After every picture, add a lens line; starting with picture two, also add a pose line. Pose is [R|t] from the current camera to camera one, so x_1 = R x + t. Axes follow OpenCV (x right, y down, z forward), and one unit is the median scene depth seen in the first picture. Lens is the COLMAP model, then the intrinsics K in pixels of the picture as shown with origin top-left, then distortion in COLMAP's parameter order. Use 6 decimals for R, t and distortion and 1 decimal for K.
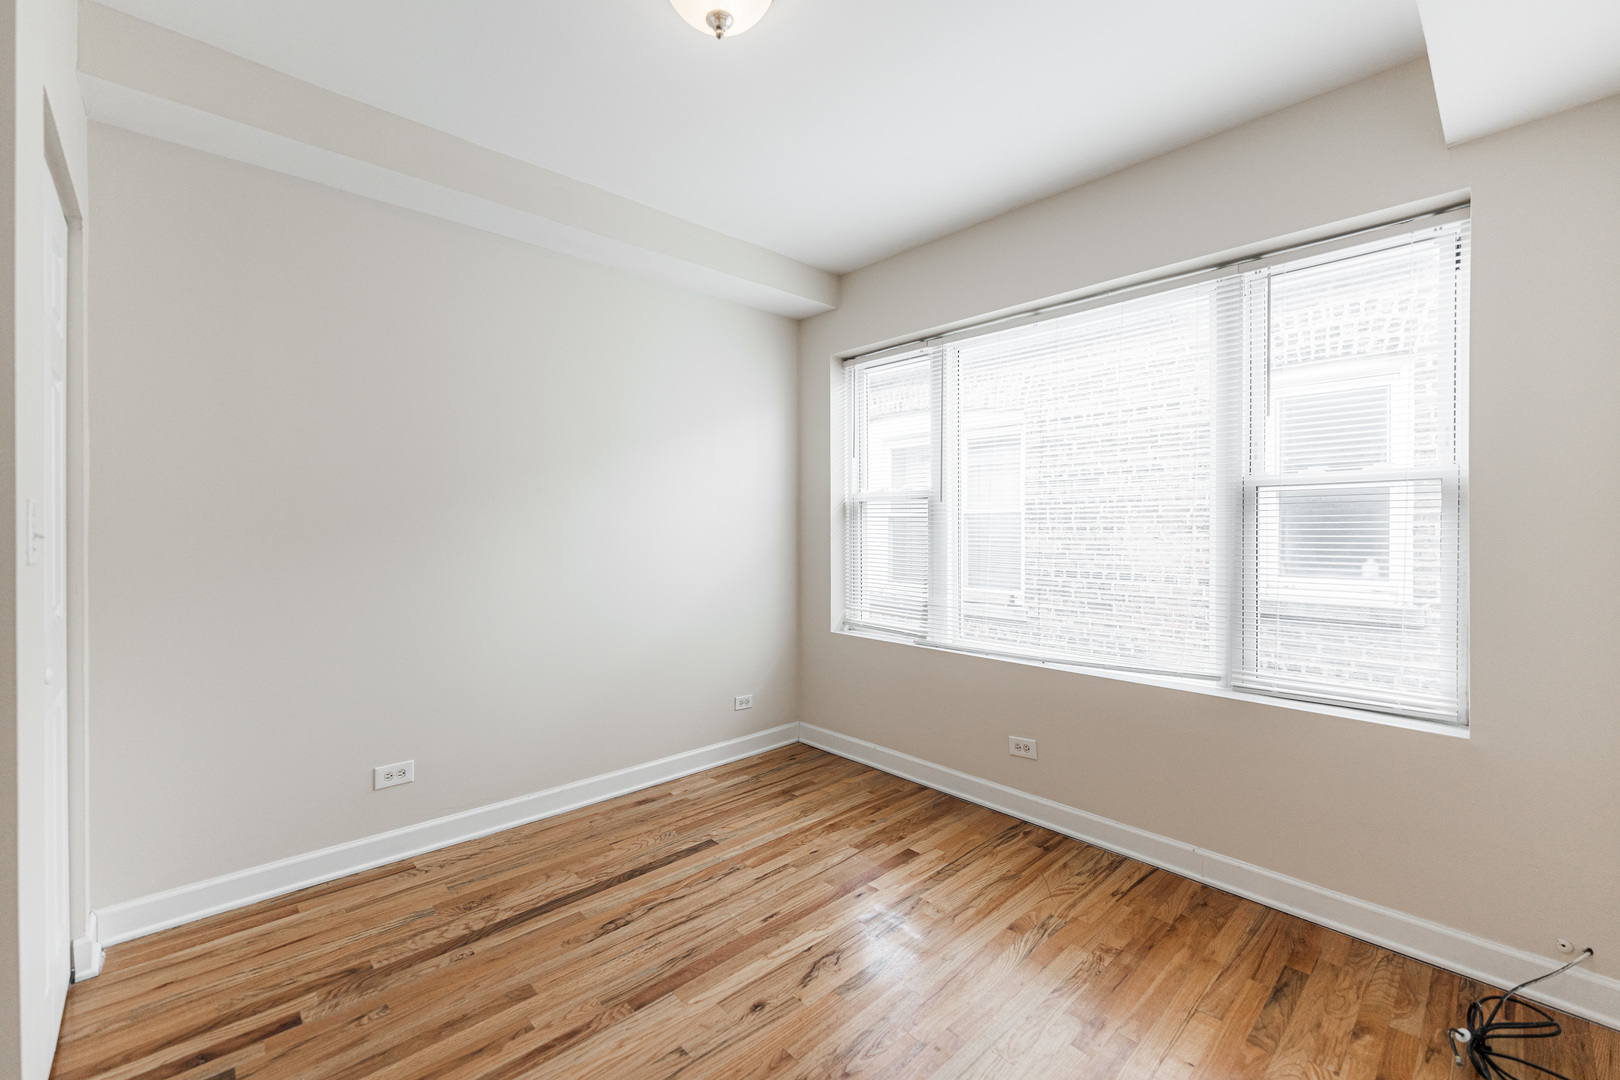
lens RADIAL K [[680.3, 0, 794.8], [0, 680.3, 533.5], [0, 0, 1]] dist [0.001399, -0.000465]
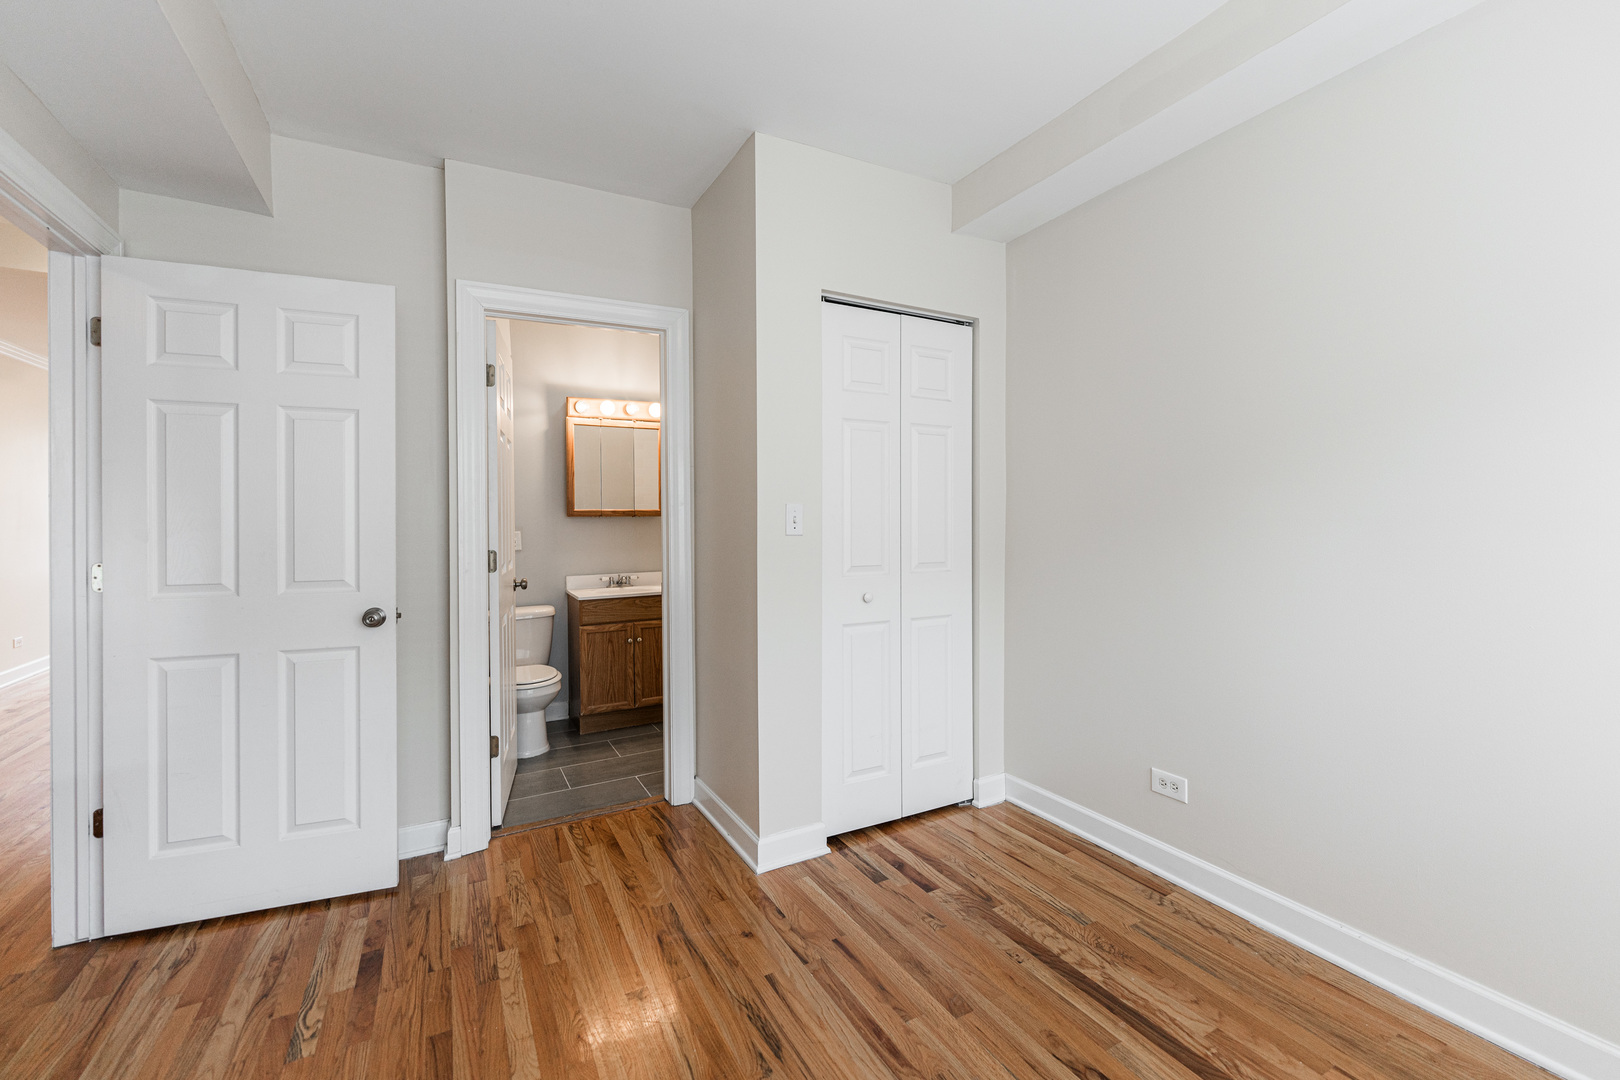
lens RADIAL K [[680.3, 0, 807.8], [0, 680.3, 526.4], [0, 0, 1]] dist [0.001399, -0.000465]
pose [[-0.258235, 0.006754, -0.966059, 0.483266], [-0.002805, 0.999966, 0.007740, 0.003988], [0.966078, 0.004709, -0.258207, 0.898841]]
